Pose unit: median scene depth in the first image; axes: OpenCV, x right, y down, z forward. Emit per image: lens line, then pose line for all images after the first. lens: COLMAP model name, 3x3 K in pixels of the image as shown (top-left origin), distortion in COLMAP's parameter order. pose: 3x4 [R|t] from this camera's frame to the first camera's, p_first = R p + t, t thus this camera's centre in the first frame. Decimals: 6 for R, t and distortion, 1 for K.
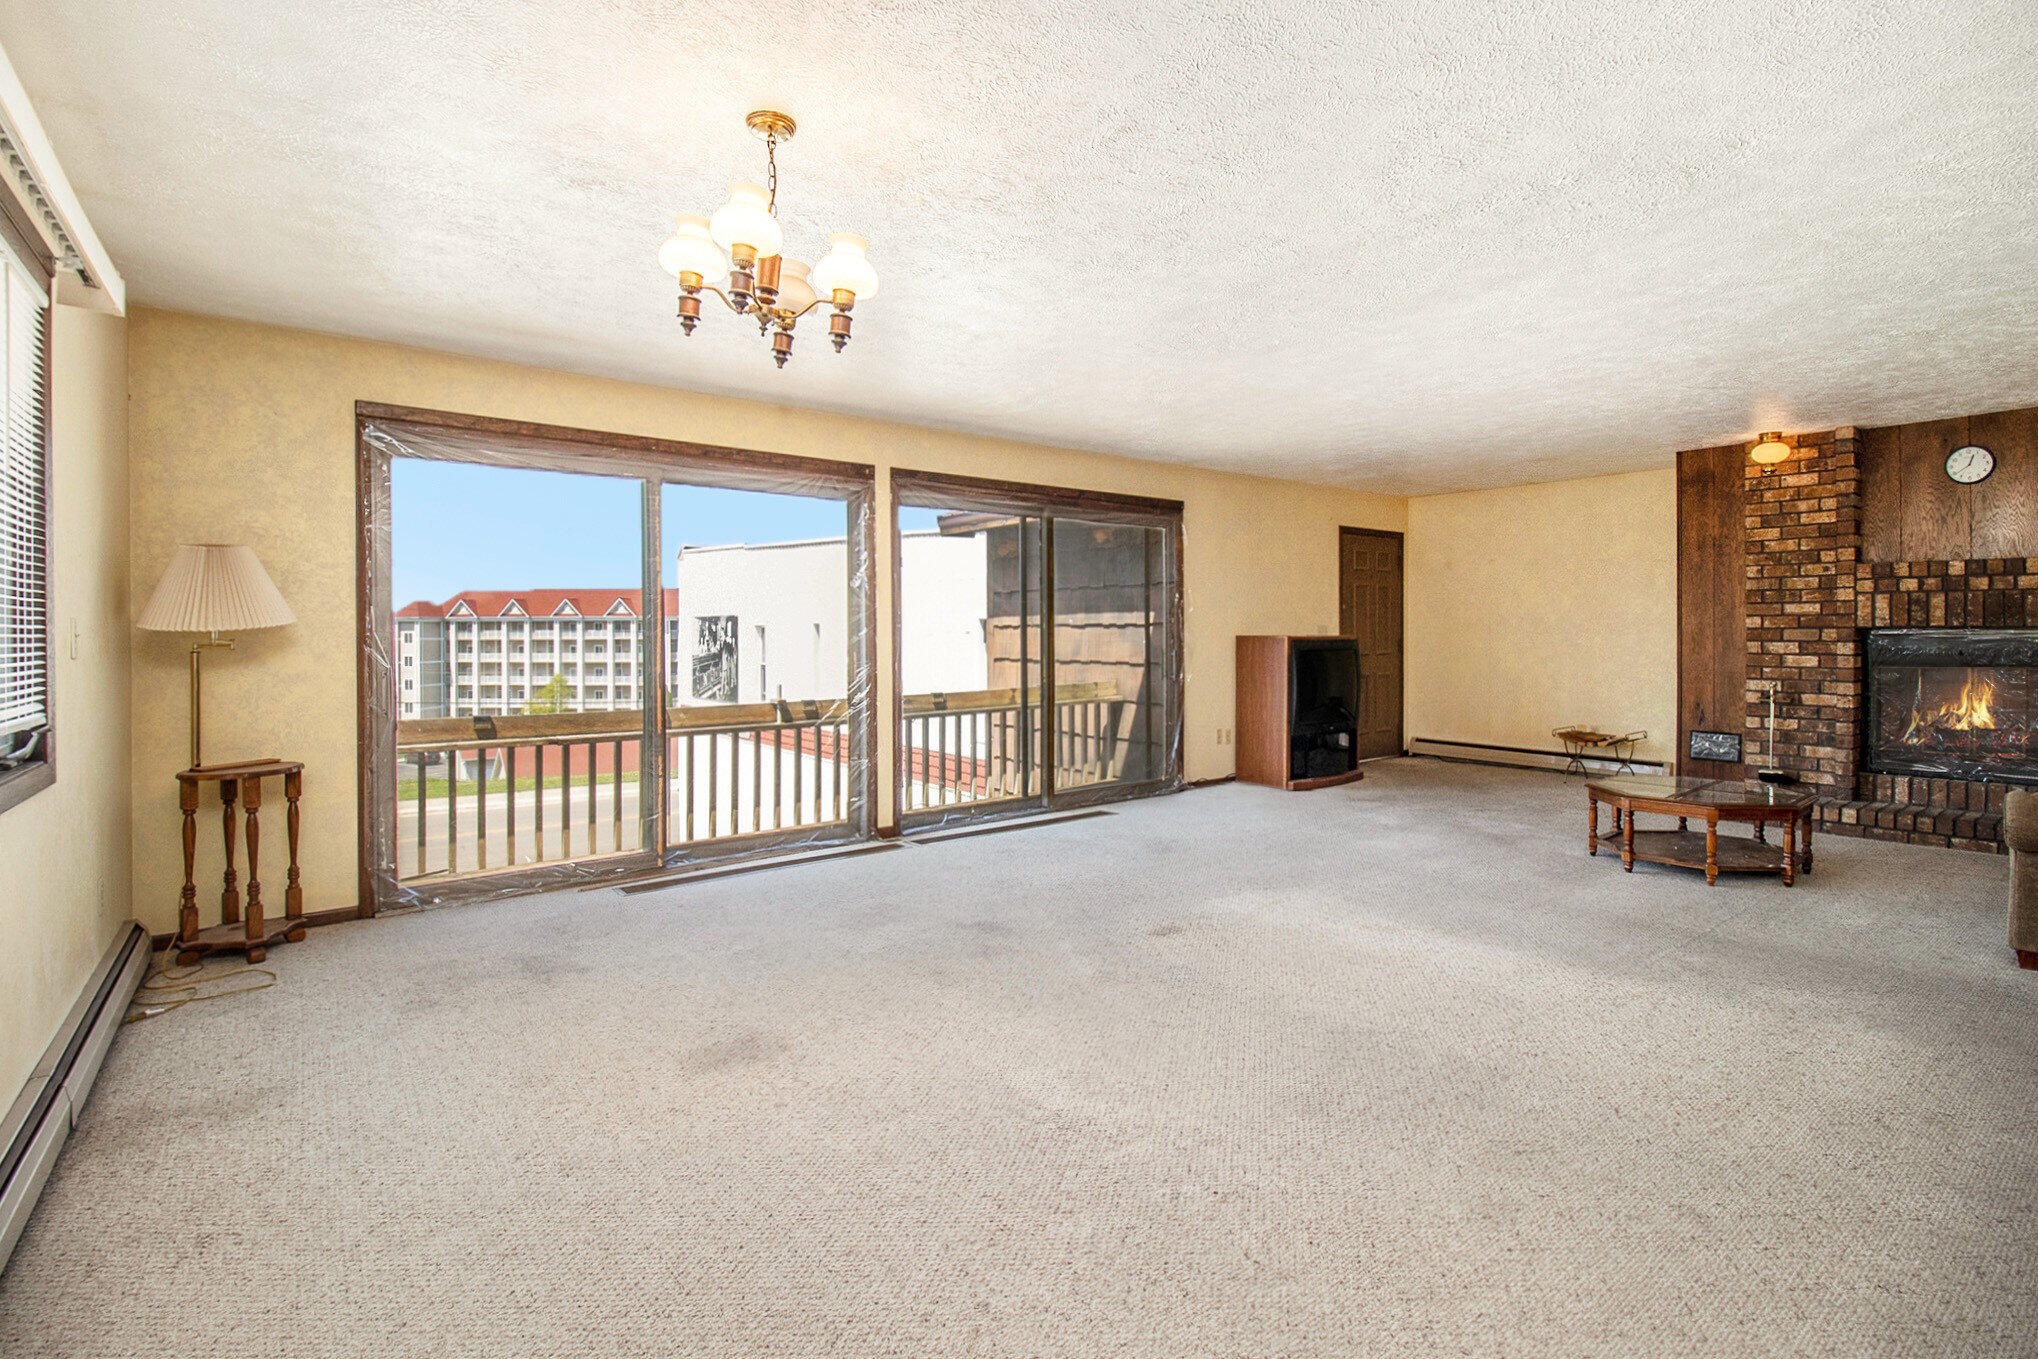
lens RADIAL K [[946.8, 0, 1022.3], [0, 946.8, 633.7], [0, 0, 1]] dist [-0.009839, -0.000762]
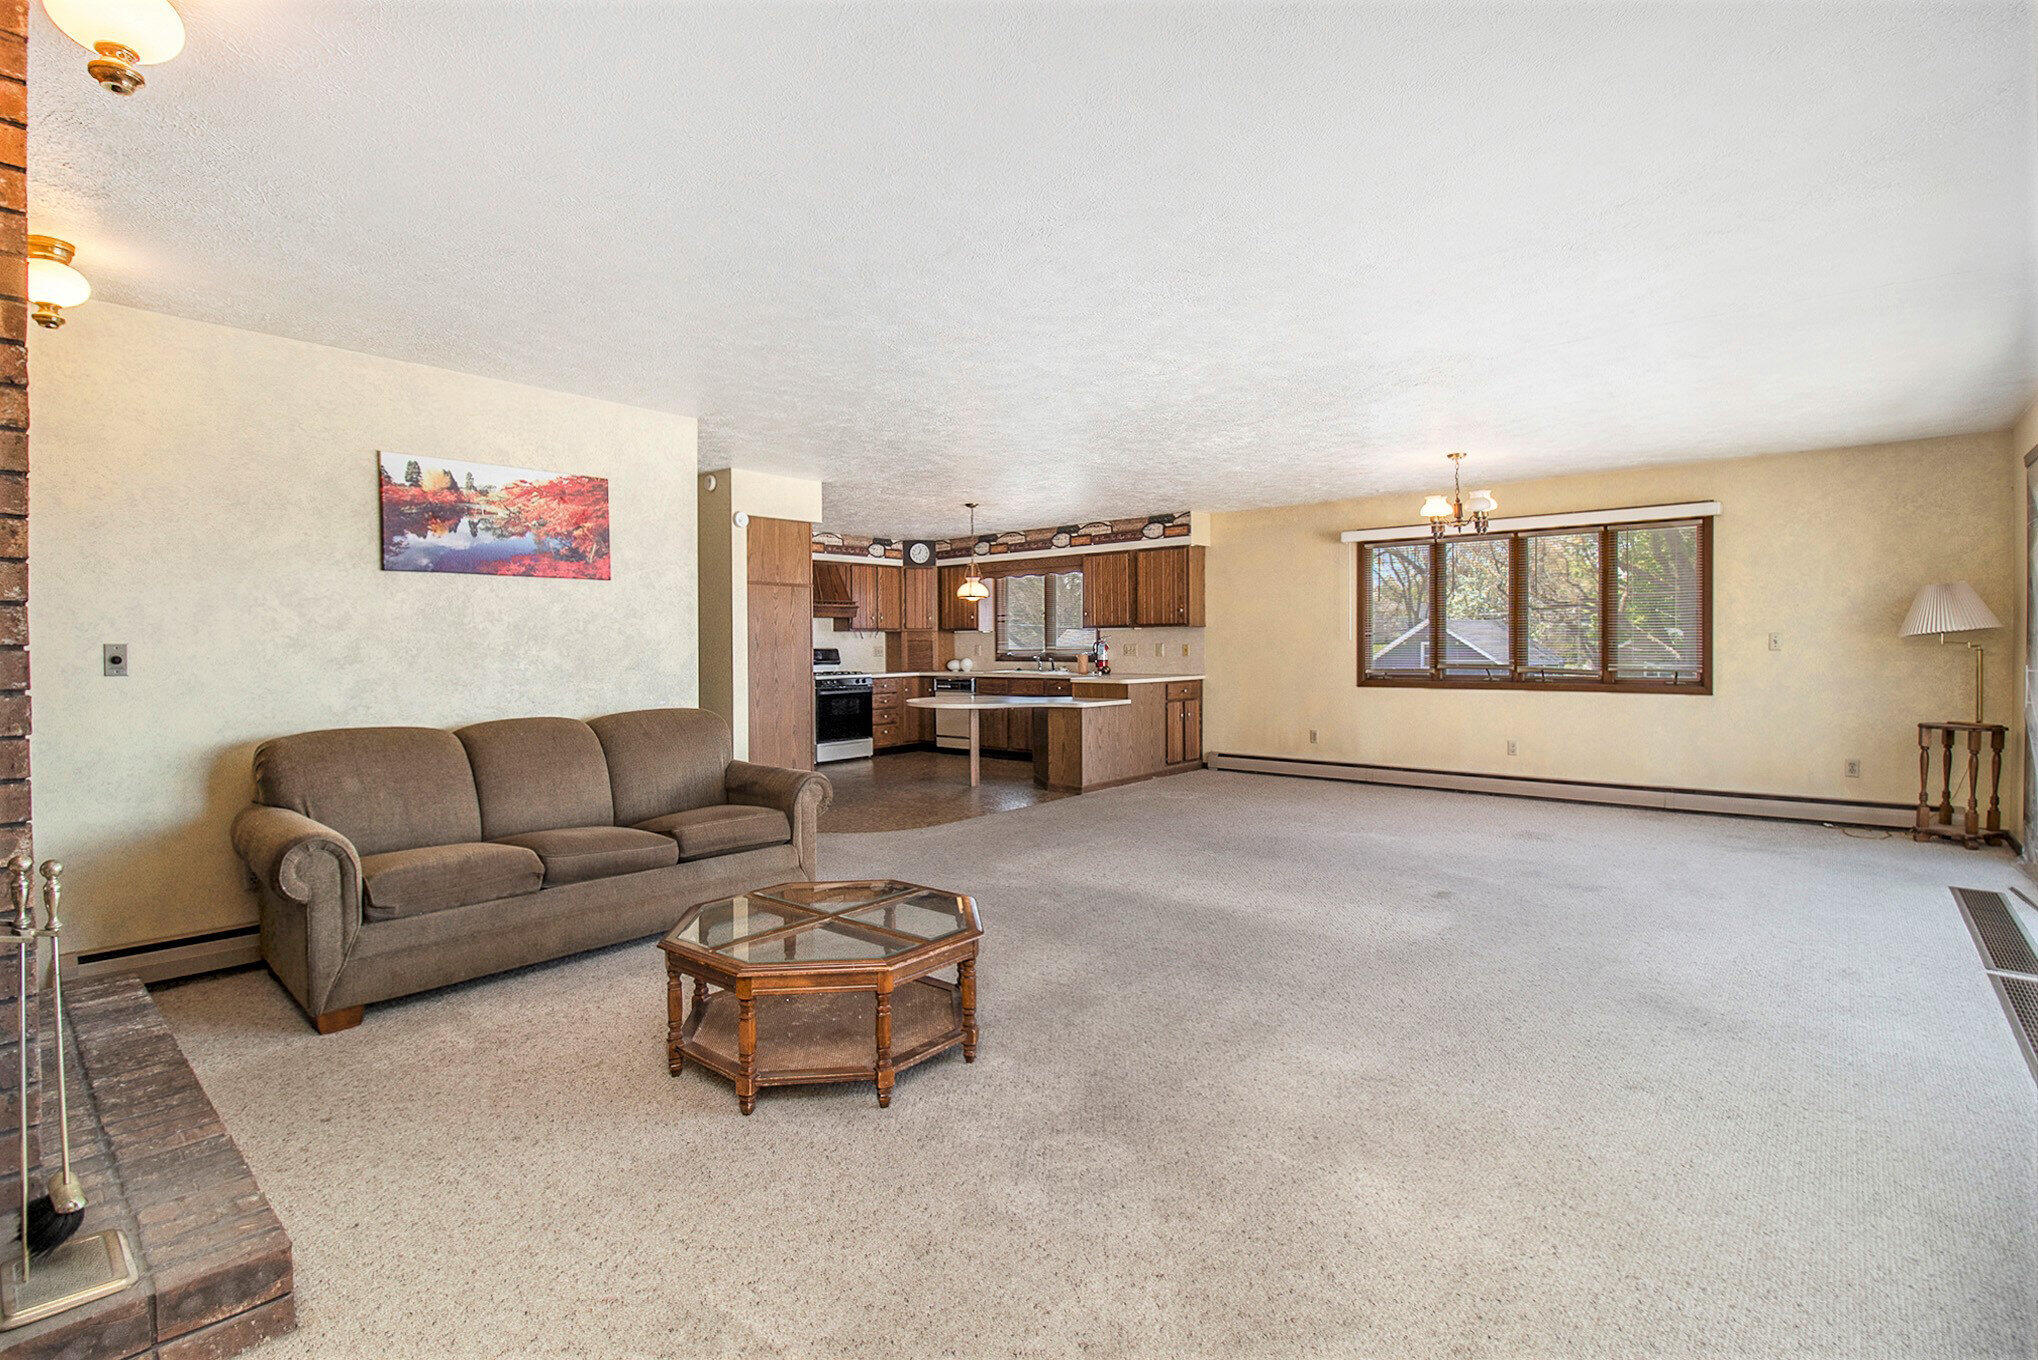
lens RADIAL K [[947.9, 0, 989.6], [0, 947.9, 634.7], [0, 0, 1]] dist [-0.004279, -0.000929]
pose [[-0.982947, 0.010285, -0.183599, 0.576551], [0.013145, 0.999810, -0.014371, -0.000521], [0.183416, -0.016539, -0.982896, 1.287942]]
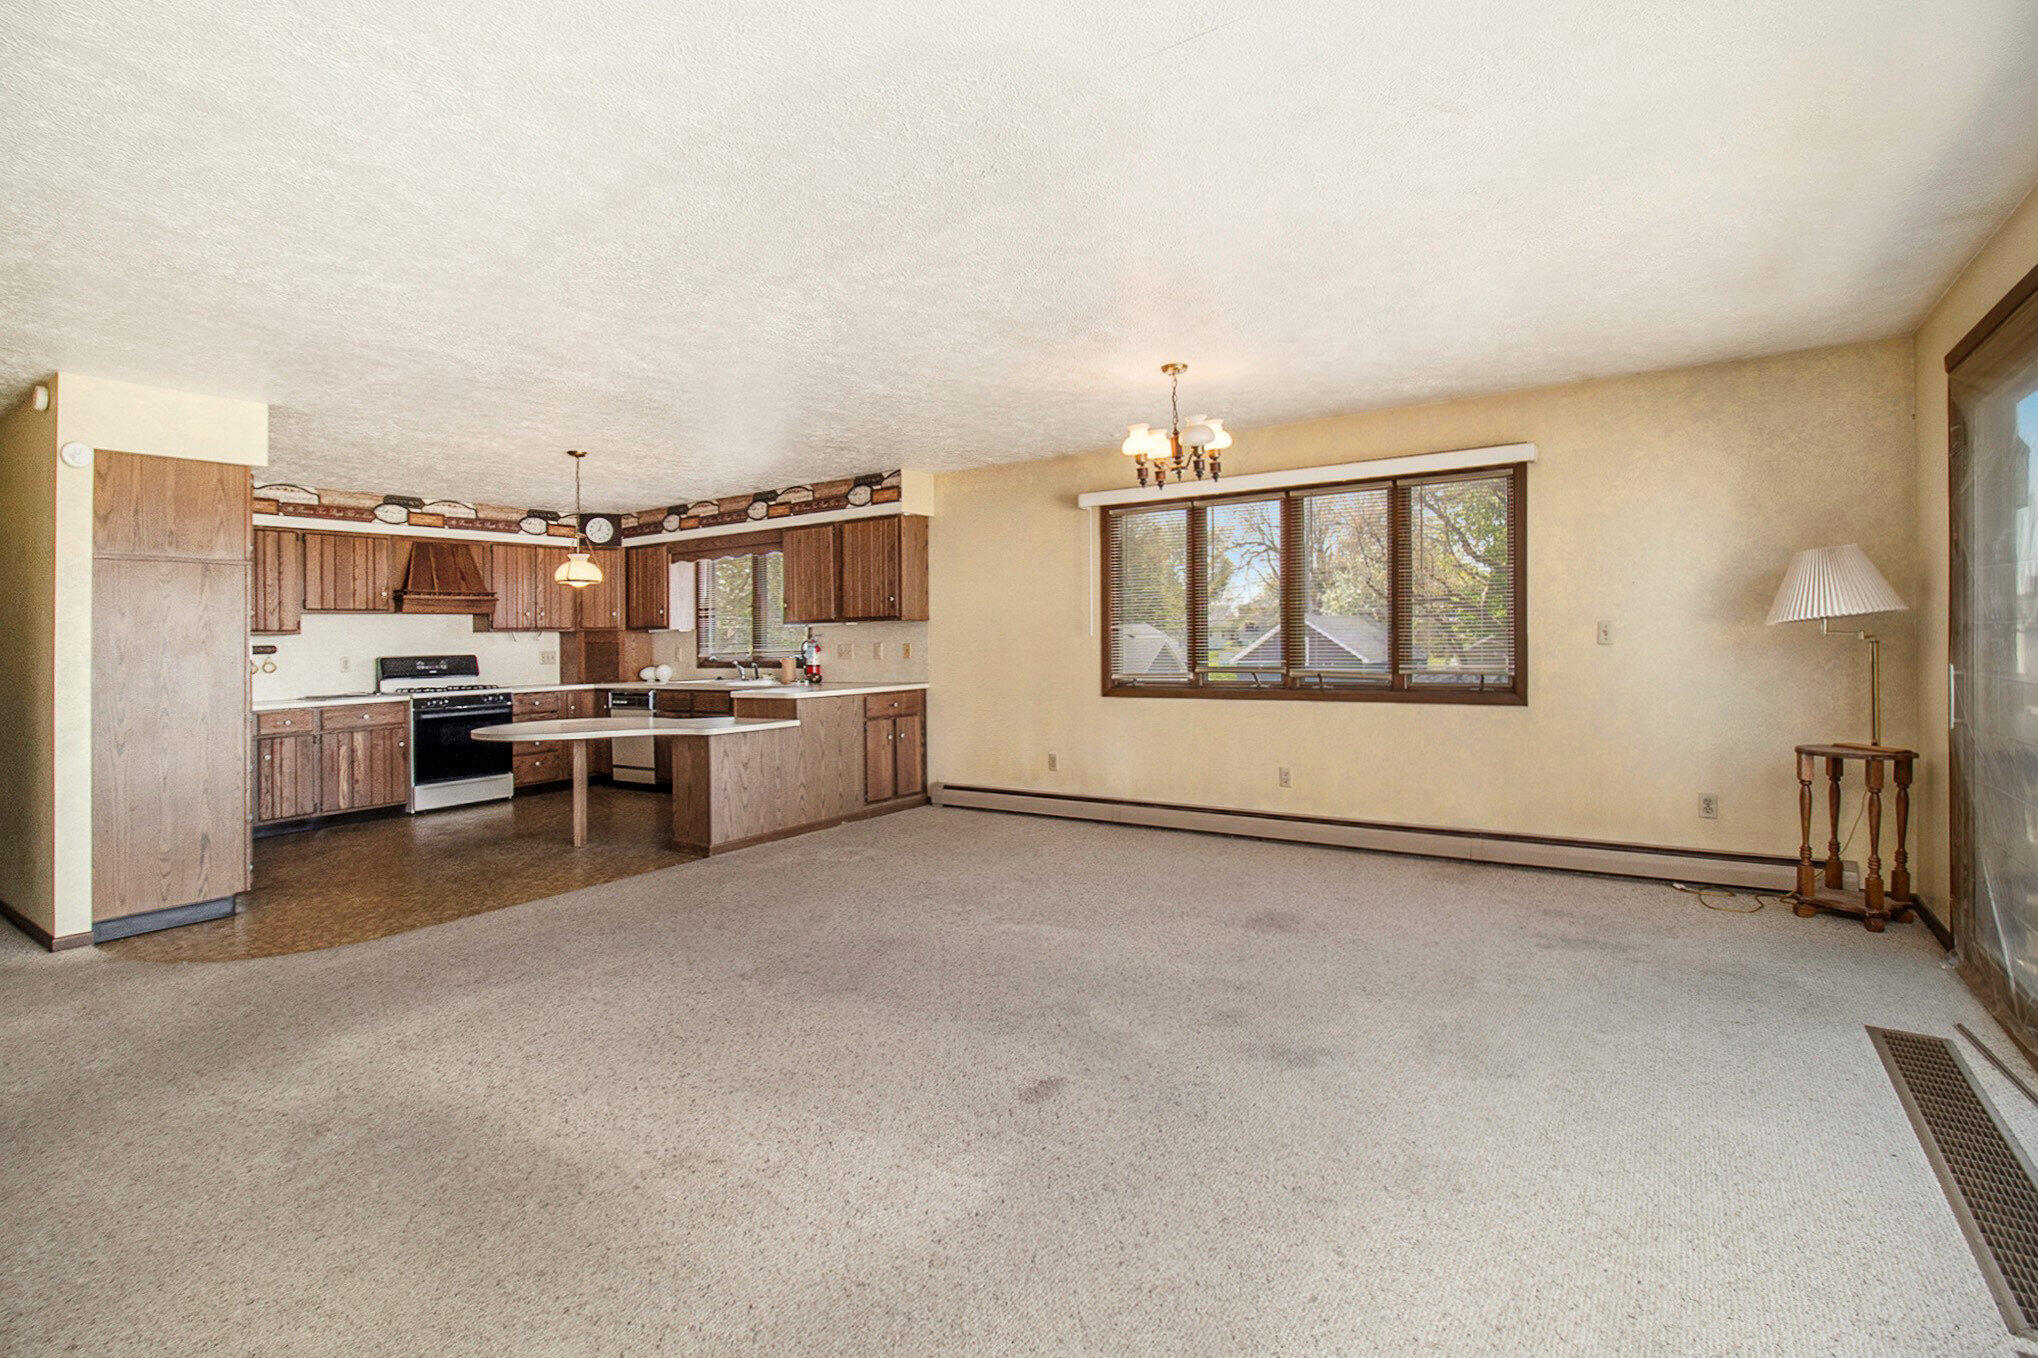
lens RADIAL K [[962.4, 0, 994.2], [0, 962.4, 621.5], [0, 0, 1]] dist [0.003388, 0.000740]
pose [[-0.957444, 0.017866, -0.288066, 0.232540], [0.025847, 0.999380, -0.023927, 0.001006], [0.287460, -0.030355, -0.957312, 1.026420]]
